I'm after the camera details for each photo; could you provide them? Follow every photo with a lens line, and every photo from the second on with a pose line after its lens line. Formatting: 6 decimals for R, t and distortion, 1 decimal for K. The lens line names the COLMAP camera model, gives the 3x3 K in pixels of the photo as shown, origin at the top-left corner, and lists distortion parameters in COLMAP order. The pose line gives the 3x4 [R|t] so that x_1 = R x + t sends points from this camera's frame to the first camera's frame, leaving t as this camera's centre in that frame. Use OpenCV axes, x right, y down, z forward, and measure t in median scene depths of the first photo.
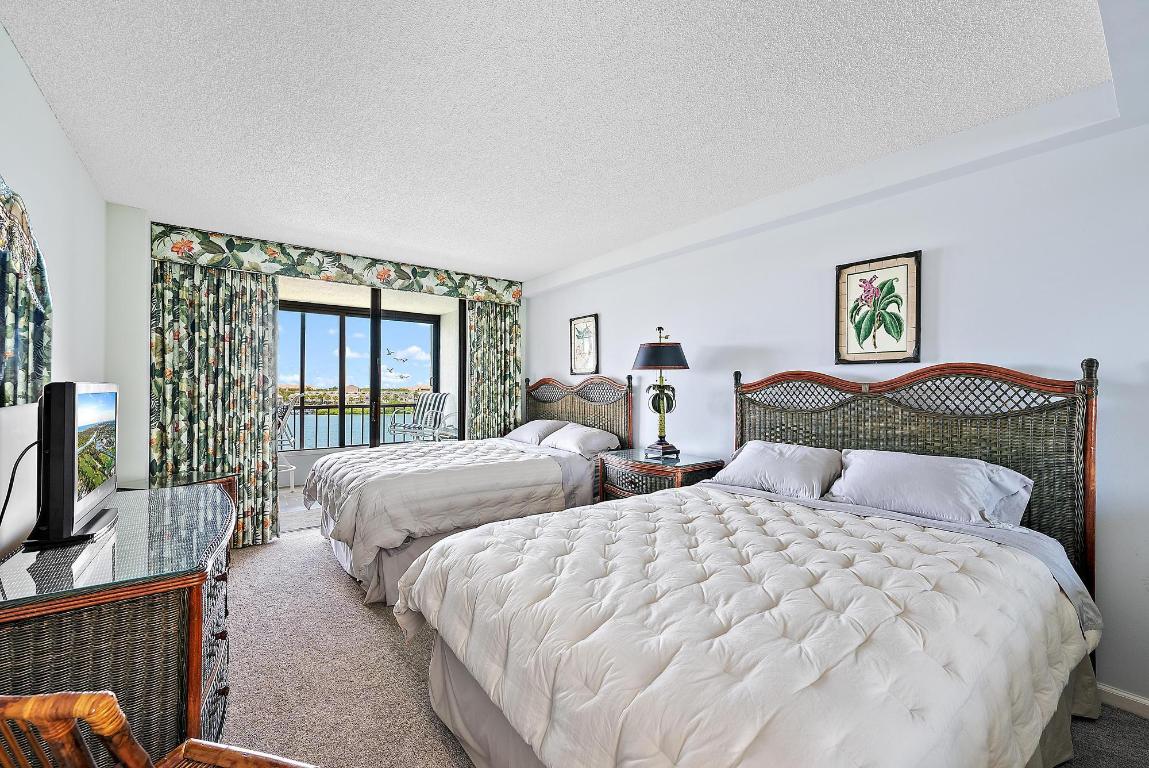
lens RADIAL K [[448.1, 0, 572.0], [0, 448.1, 387.9], [0, 0, 1]] dist [-0.001071, -0.001504]
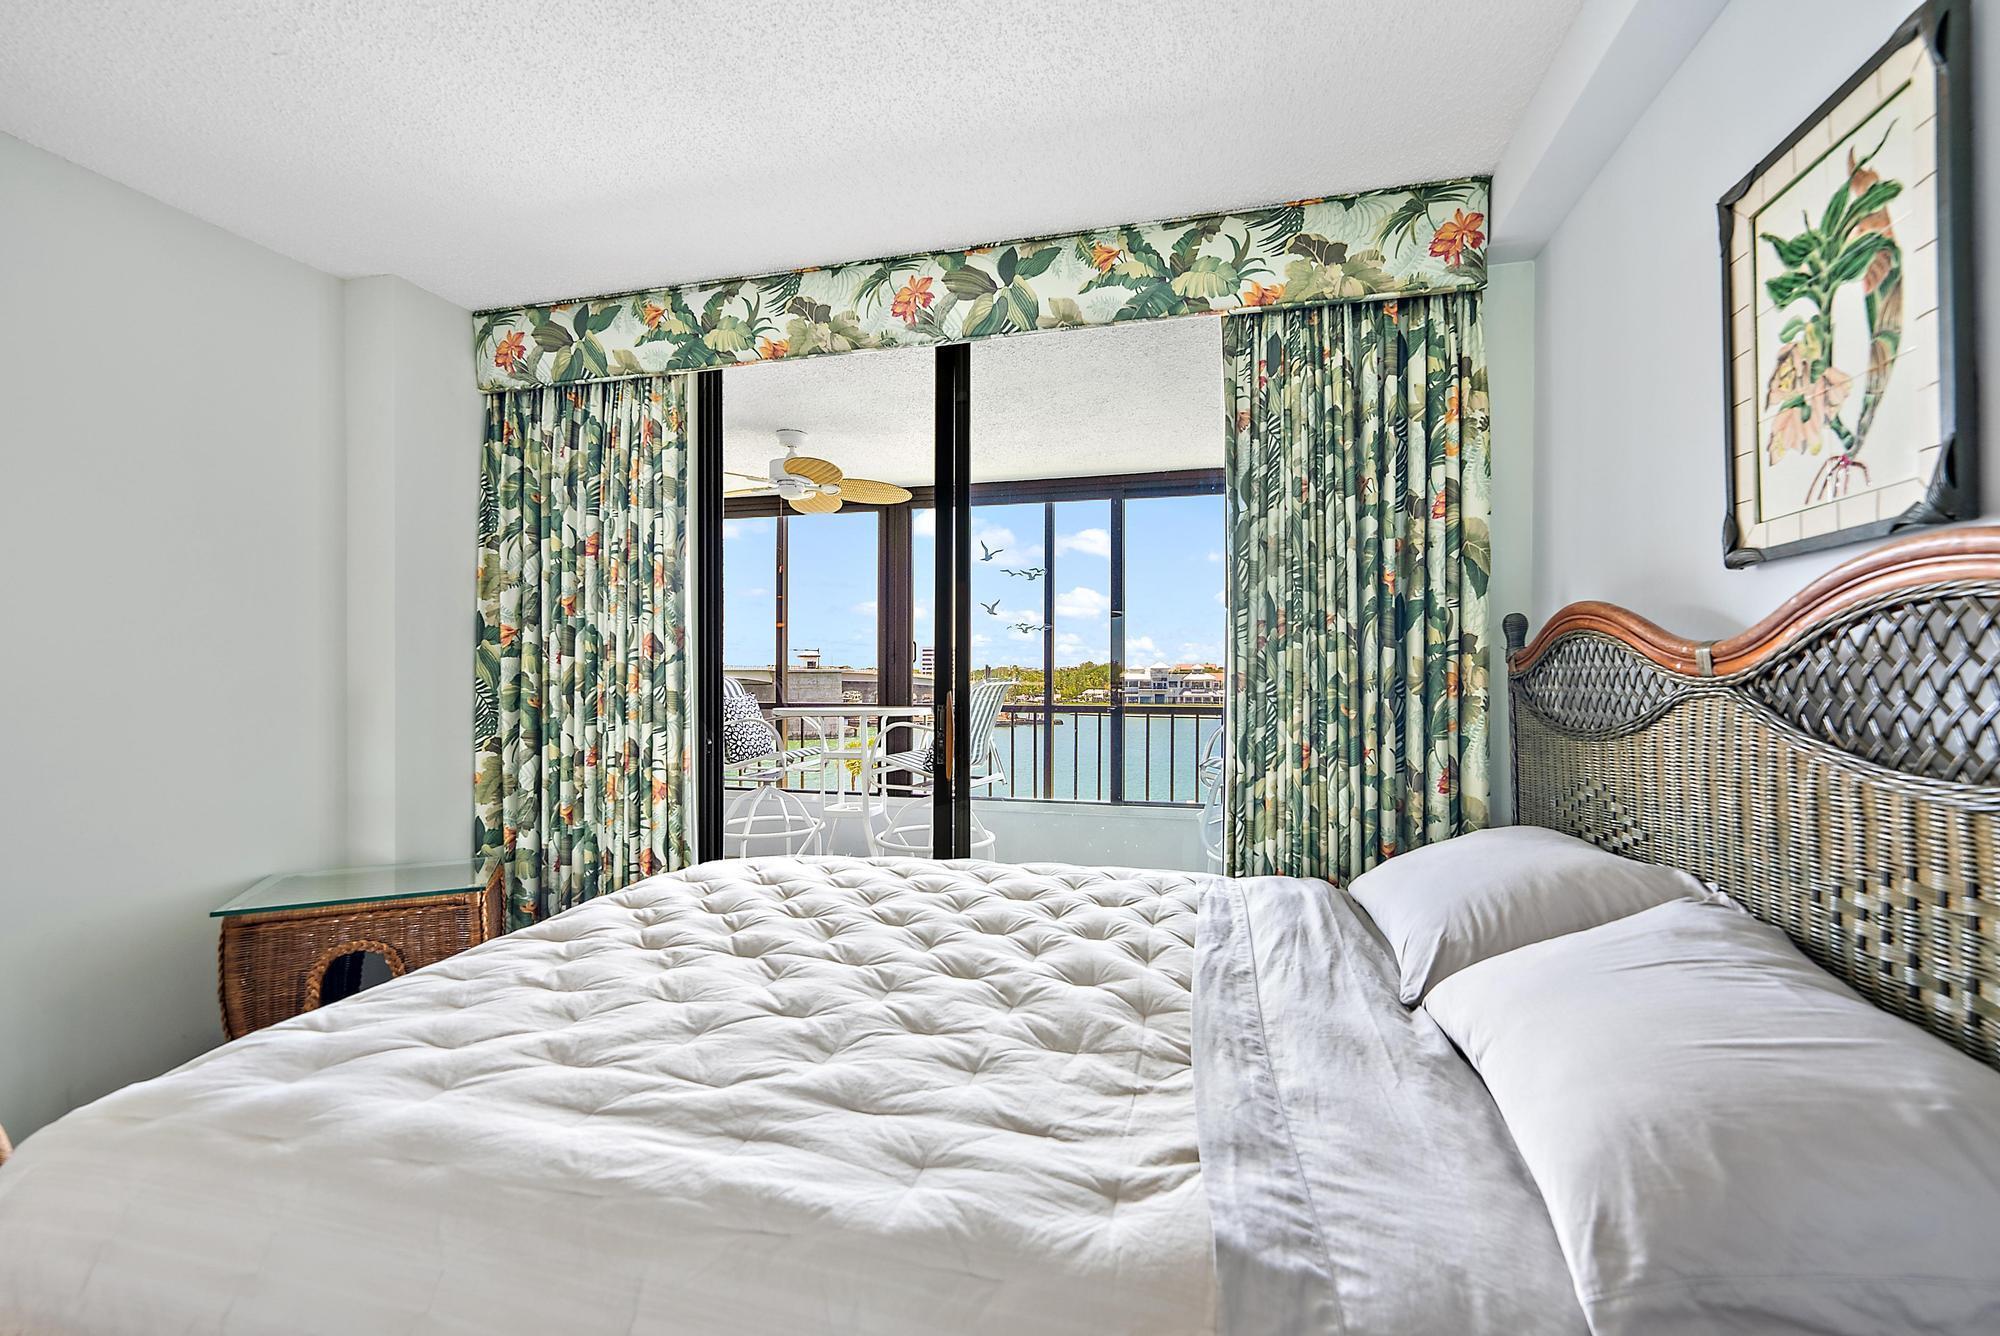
lens RADIAL K [[827.5, 0, 1005.7], [0, 827.5, 669.6], [0, 0, 1]] dist [-0.001015, -0.000216]
pose [[0.621128, -0.001497, -0.783707, 0.063045], [0.003462, 0.999994, 0.000833, 0.003913], [0.783701, -0.003230, 0.621130, 0.628456]]
